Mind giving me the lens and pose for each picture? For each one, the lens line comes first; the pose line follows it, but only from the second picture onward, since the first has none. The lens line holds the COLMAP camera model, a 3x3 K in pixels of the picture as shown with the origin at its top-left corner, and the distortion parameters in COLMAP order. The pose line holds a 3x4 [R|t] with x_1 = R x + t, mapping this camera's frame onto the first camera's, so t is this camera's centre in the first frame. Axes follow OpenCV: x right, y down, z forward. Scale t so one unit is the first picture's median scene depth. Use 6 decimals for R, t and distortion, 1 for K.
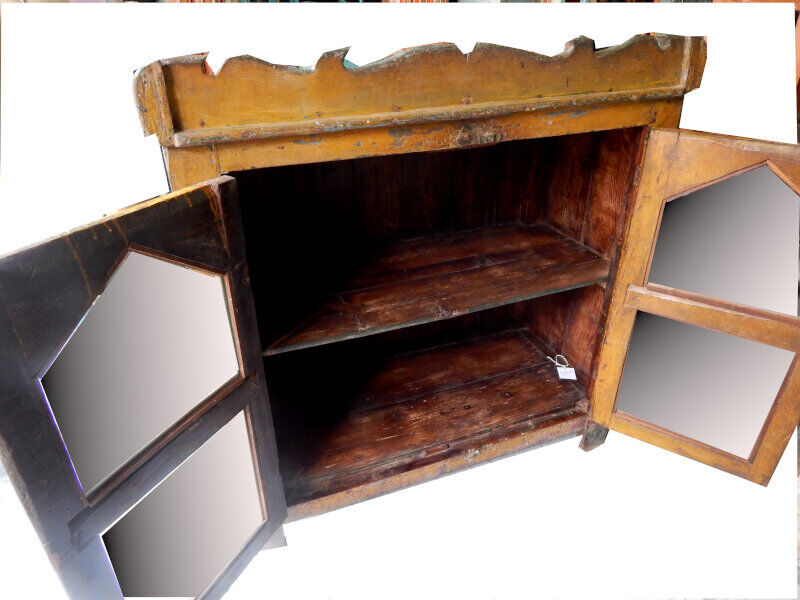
lens RADIAL K [[541.1, 0, 396.8], [0, 541.1, 296.8], [0, 0, 1]] dist [0.001558, -0.001972]
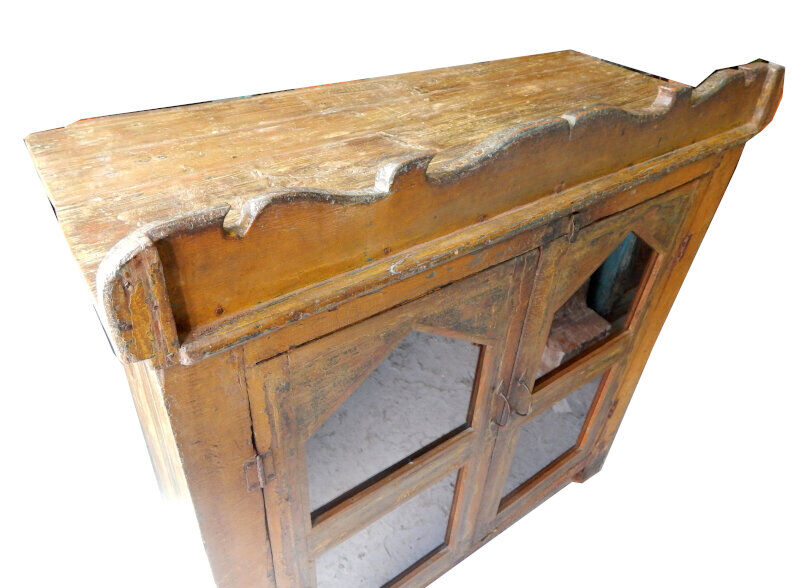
lens RADIAL K [[566.7, 0, 393.3], [0, 566.7, 292.7], [0, 0, 1]] dist [0.009973, -0.011051]
pose [[0.963853, -0.110999, 0.242210, -0.334916], [0.077697, 0.986671, 0.142979, -0.423720], [-0.254852, -0.118992, 0.959631, 0.389778]]
